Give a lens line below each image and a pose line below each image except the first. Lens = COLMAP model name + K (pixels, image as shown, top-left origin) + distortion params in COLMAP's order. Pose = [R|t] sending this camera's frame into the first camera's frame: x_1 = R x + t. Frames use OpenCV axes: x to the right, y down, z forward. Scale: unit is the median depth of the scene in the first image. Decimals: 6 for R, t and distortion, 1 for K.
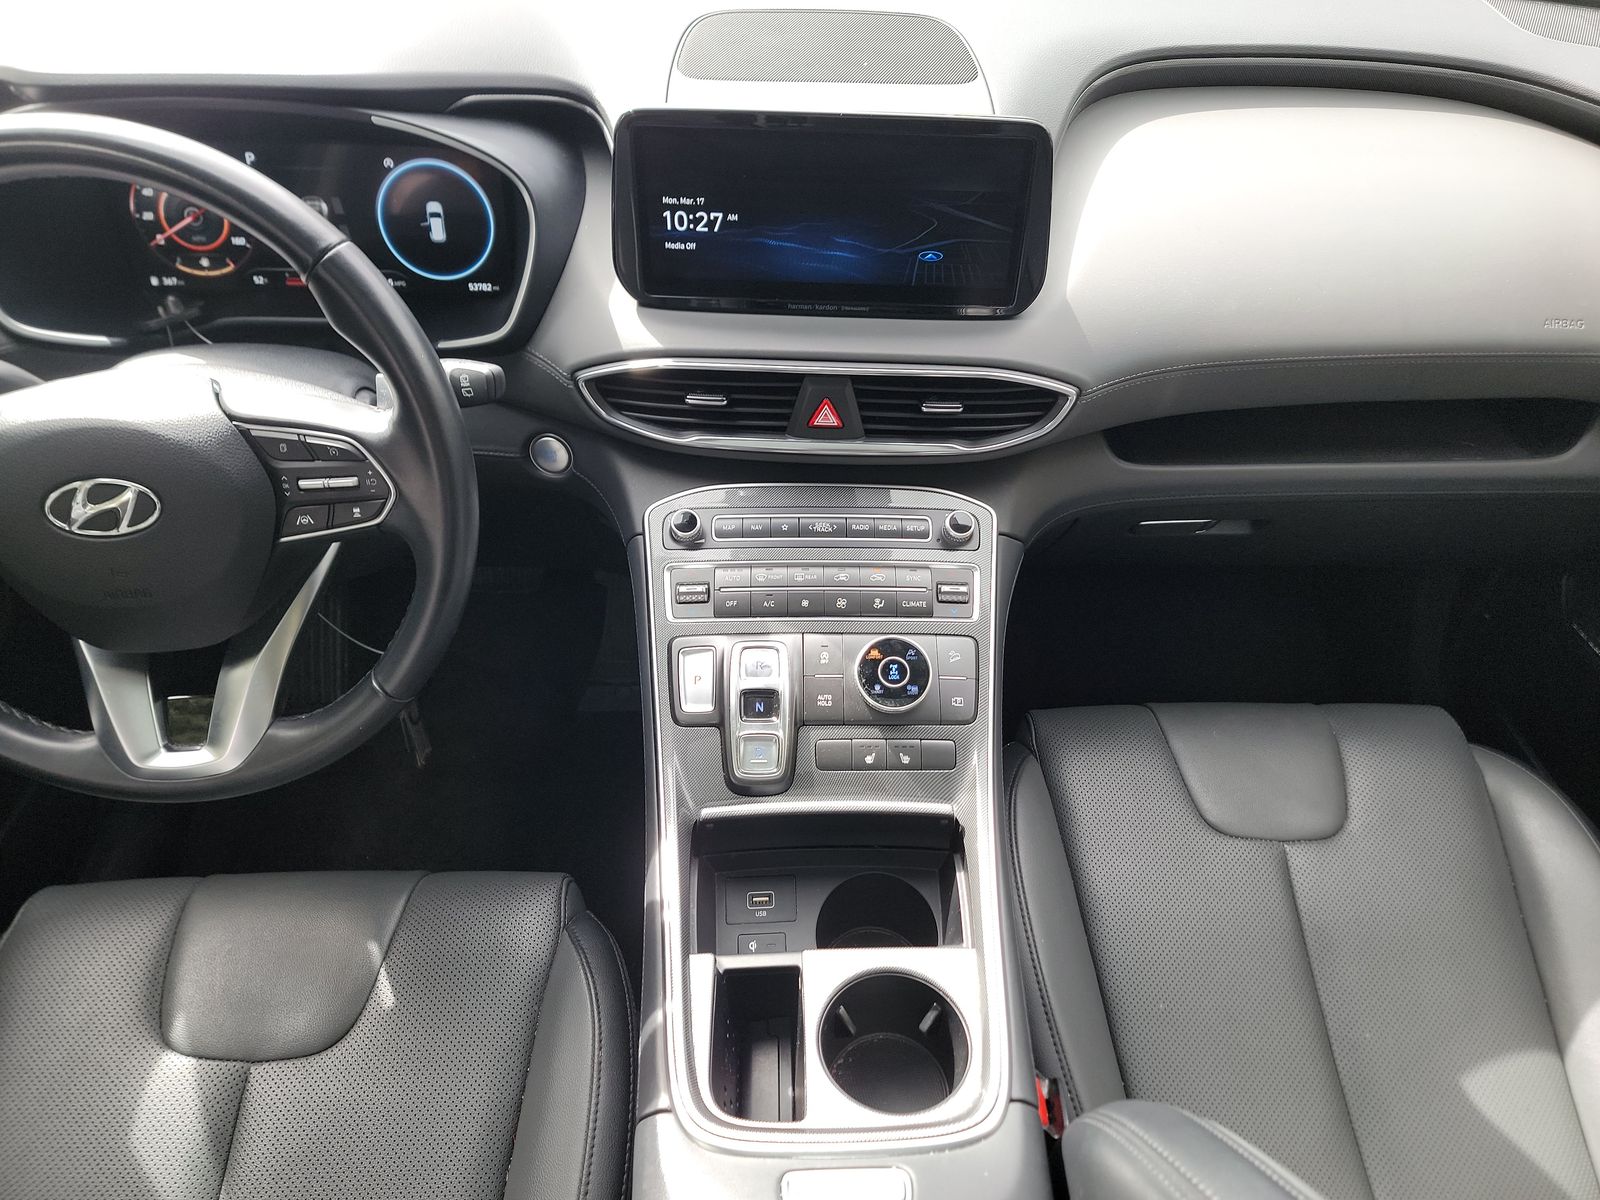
lens RADIAL K [[1133.0, 0, 811.1], [0, 1133.0, 592.7], [0, 0, 1]] dist [0.047277, -0.029393]
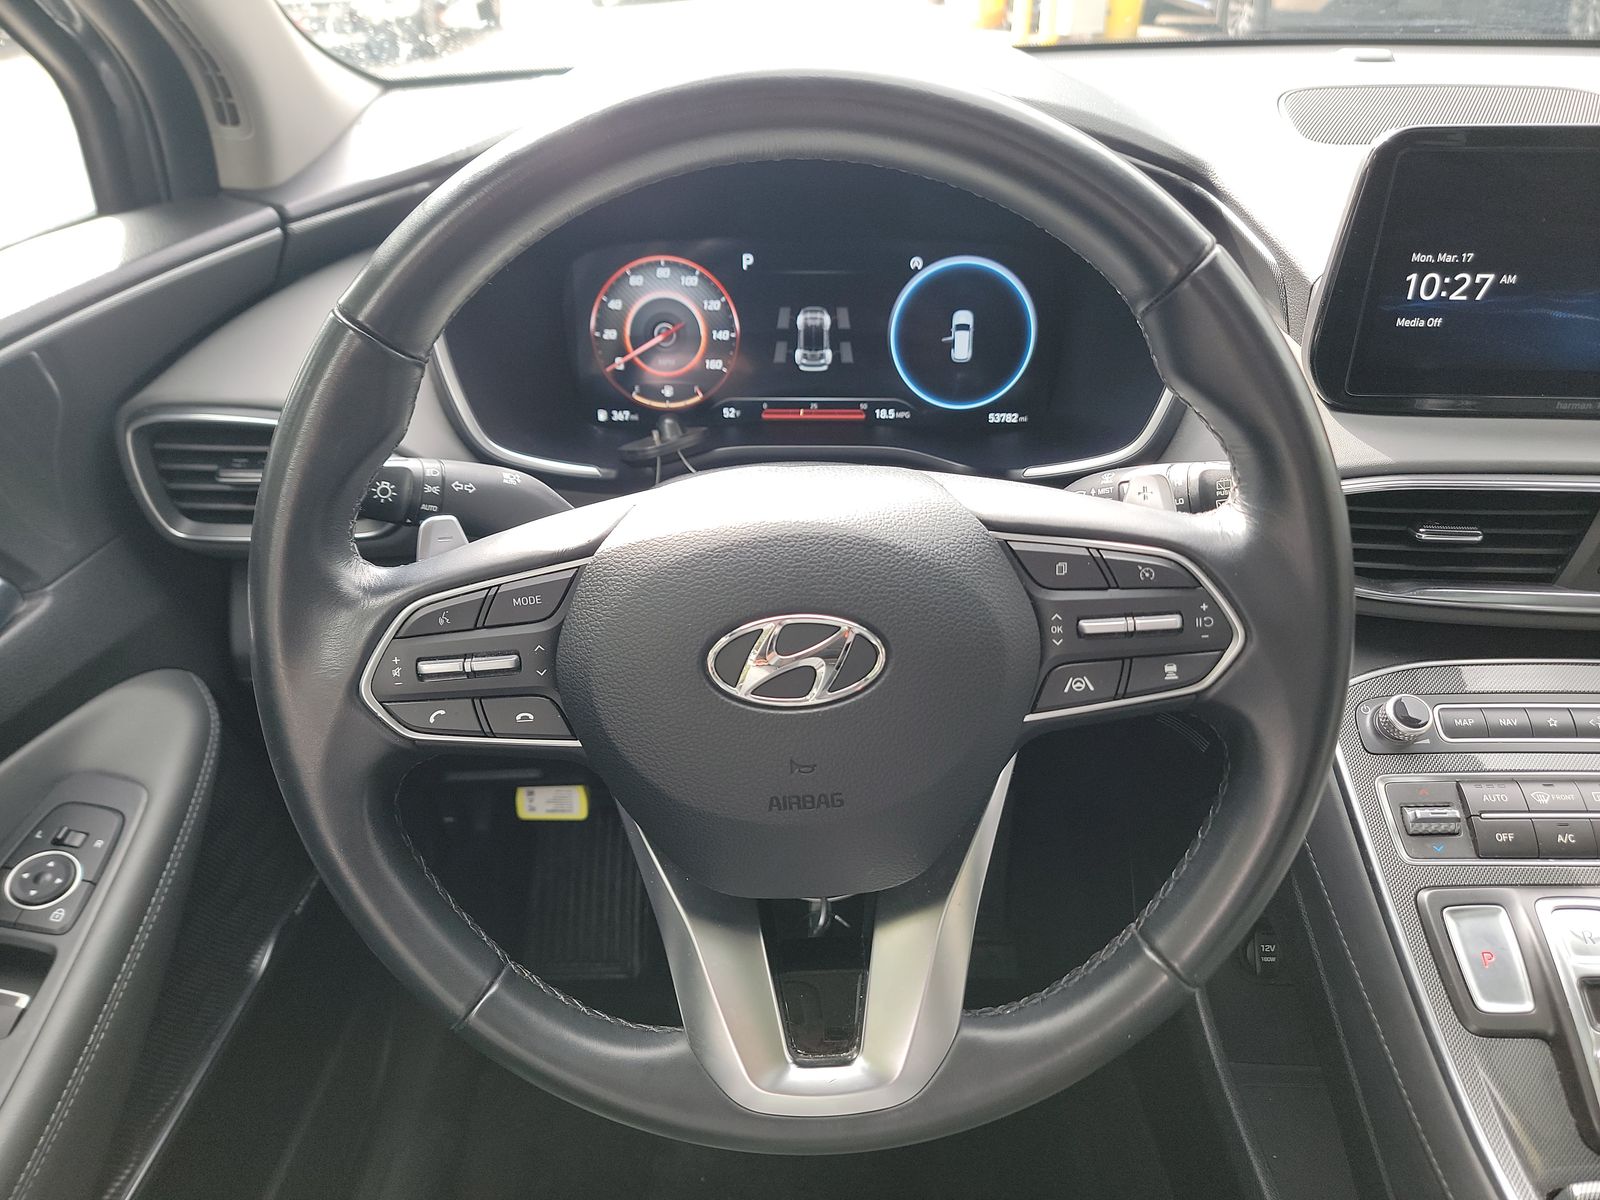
lens RADIAL K [[1133.0, 0, 796.9], [0, 1133.0, 609.1], [0, 0, 1]] dist [0.047277, -0.029393]
pose [[0.998398, -0.001459, -0.056570, -0.462841], [-0.009680, 0.980531, -0.196124, 0.015410], [0.055755, 0.196357, 0.978946, 0.311232]]
